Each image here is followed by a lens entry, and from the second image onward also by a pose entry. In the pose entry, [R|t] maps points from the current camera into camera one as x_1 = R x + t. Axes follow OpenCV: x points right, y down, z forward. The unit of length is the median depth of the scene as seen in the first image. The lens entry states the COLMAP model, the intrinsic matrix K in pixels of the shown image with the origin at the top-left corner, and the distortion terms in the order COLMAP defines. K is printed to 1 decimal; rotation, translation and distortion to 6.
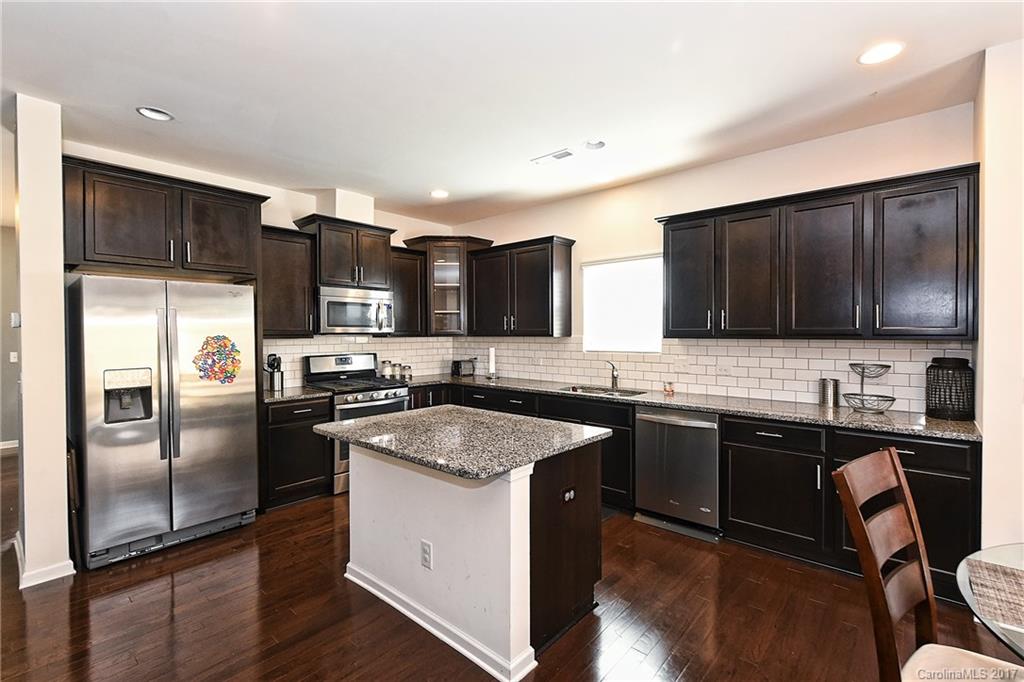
lens RADIAL K [[443.3, 0, 514.3], [0, 443.3, 342.4], [0, 0, 1]] dist [-0.002076, -0.000304]
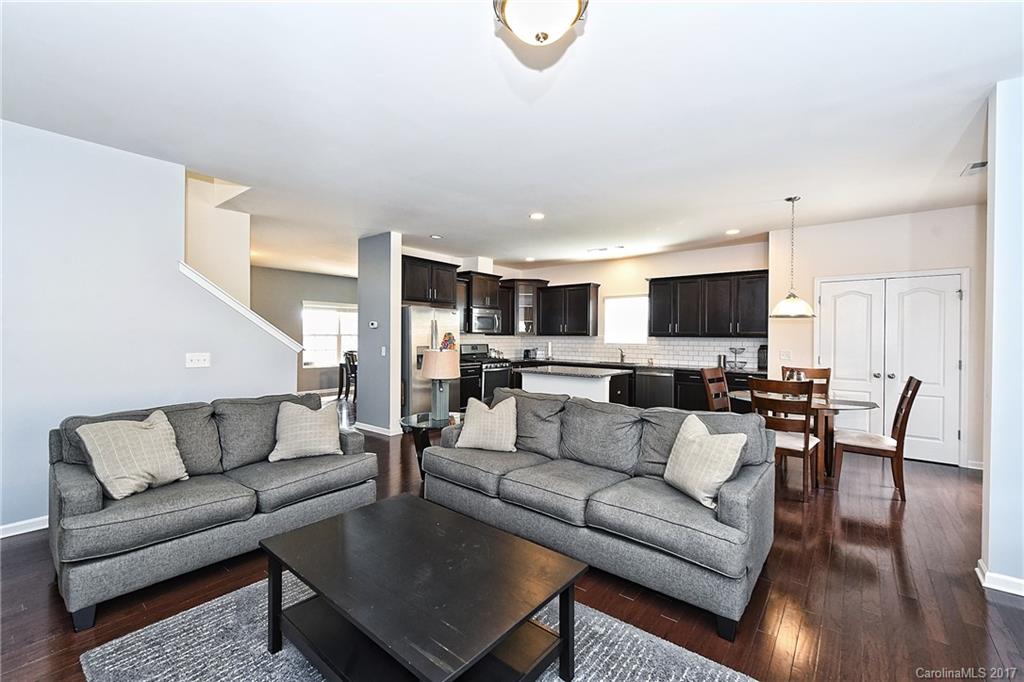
lens RADIAL K [[430.7, 0, 507.1], [0, 430.7, 343.9], [0, 0, 1]] dist [-0.001009, -0.000953]
pose [[0.998755, 0.011489, 0.048542, -0.376226], [-0.011157, 0.999913, -0.007101, 0.041140], [-0.048619, 0.006551, 0.998796, -0.872906]]
